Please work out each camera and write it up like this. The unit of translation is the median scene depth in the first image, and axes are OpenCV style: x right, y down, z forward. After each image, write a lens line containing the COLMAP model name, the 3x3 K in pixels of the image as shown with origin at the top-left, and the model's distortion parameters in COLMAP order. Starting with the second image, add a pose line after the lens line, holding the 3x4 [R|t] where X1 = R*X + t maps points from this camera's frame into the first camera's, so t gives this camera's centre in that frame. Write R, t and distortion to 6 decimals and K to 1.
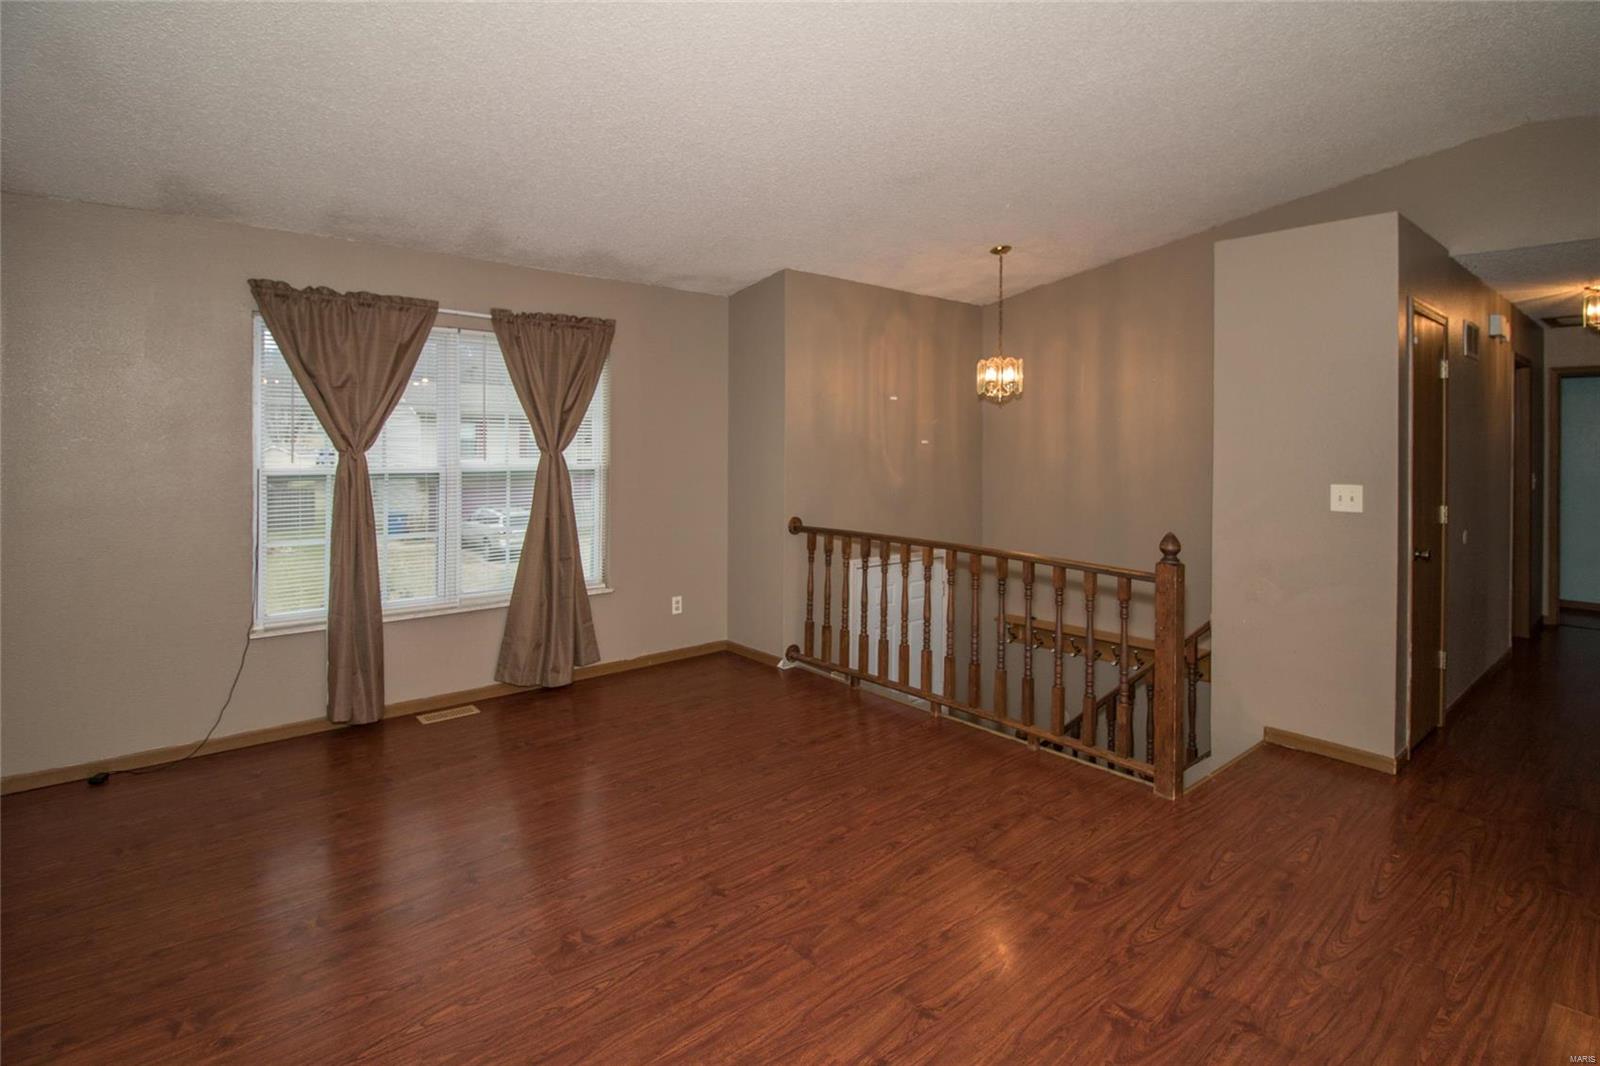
lens RADIAL K [[792.4, 0, 805.2], [0, 792.4, 476.5], [0, 0, 1]] dist [0.000882, -0.000099]
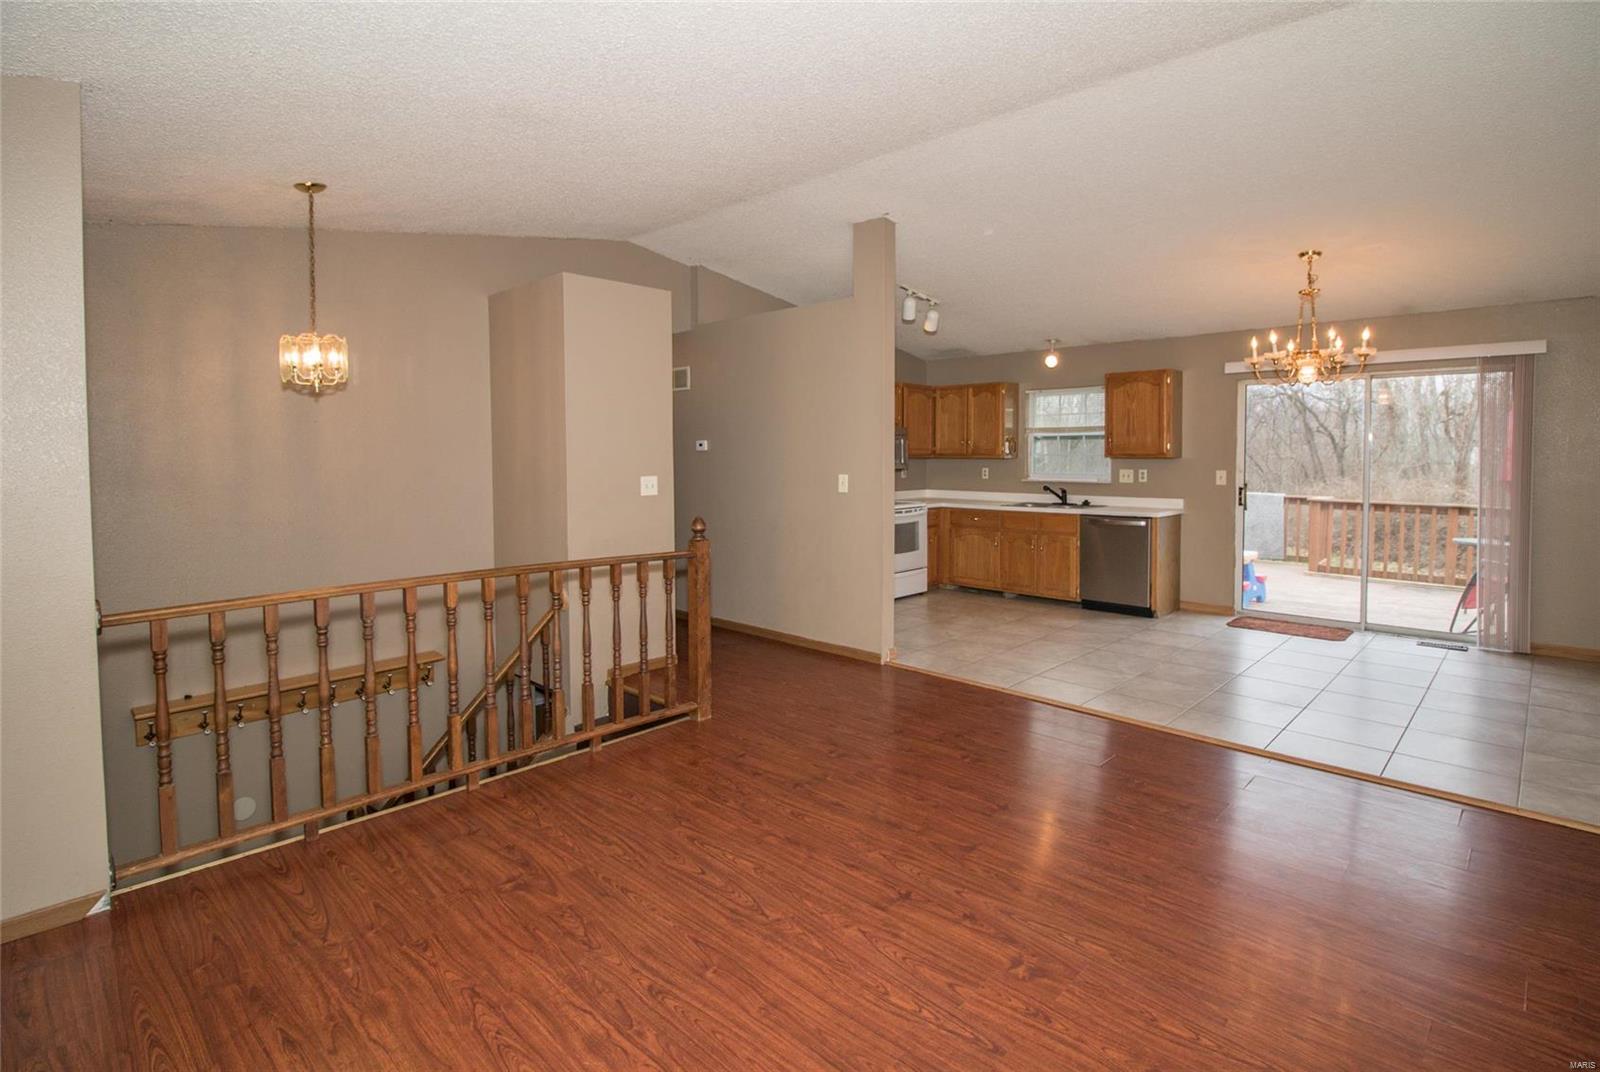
lens RADIAL K [[792.4, 0, 805.2], [0, 792.4, 479.5], [0, 0, 1]] dist [0.000882, -0.000099]
pose [[-0.099919, -0.040893, 0.994155, -0.874943], [0.039216, 0.998217, 0.045002, -0.042523], [-0.994222, 0.043484, -0.098137, 0.979971]]
